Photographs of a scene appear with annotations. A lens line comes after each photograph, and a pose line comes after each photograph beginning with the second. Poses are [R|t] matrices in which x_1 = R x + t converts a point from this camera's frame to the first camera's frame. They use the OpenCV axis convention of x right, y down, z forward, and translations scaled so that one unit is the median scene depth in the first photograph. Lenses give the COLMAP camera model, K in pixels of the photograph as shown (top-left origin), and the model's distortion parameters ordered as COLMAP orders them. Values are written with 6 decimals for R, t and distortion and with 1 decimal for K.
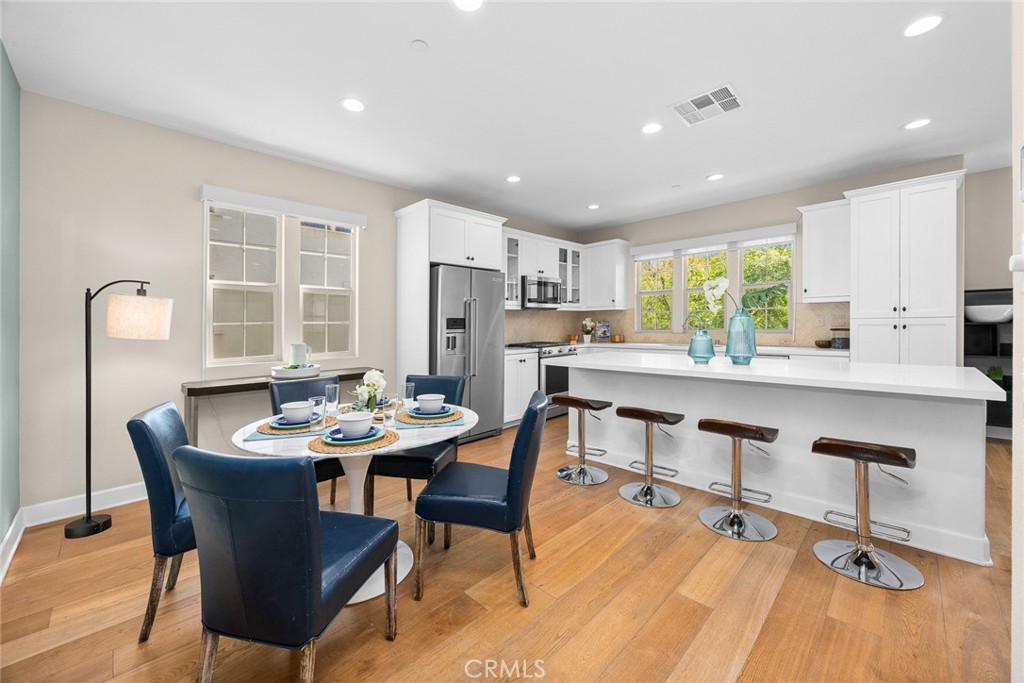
lens RADIAL K [[422.9, 0, 512.0], [0, 422.9, 341.5], [0, 0, 1]] dist [-0.001649, -0.000071]
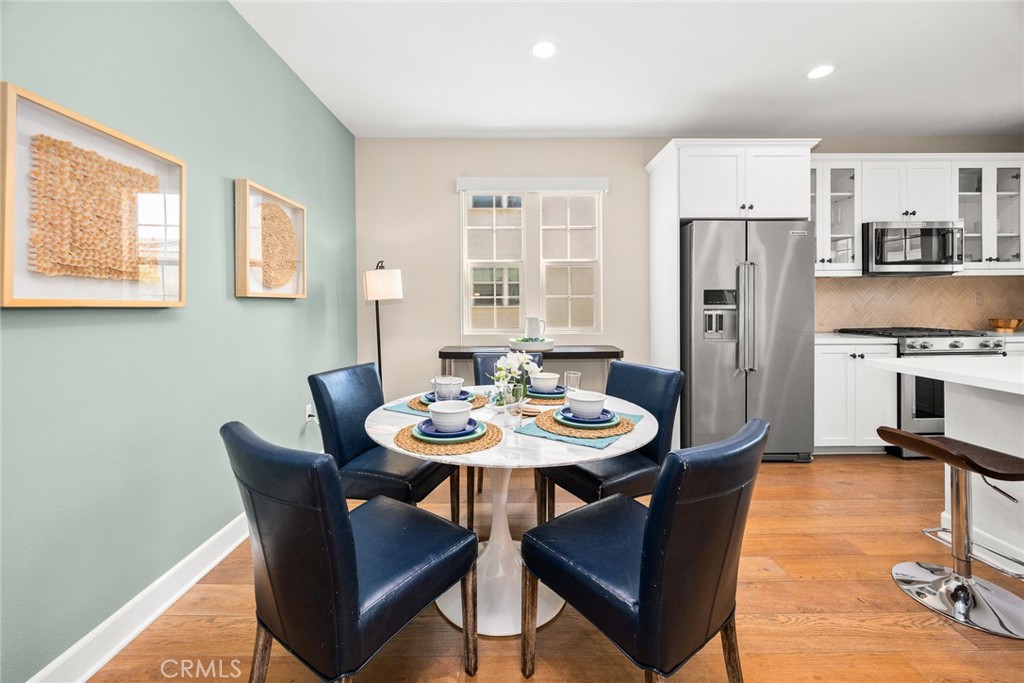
lens RADIAL K [[401.5, 0, 504.1], [0, 401.5, 305.9], [0, 0, 1]] dist [0.000313, -0.000012]
pose [[0.687691, 0.013364, -0.725880, 0.107842], [-0.033390, 0.999355, -0.013235, -0.004470], [0.725235, 0.033339, 0.687694, 0.217715]]
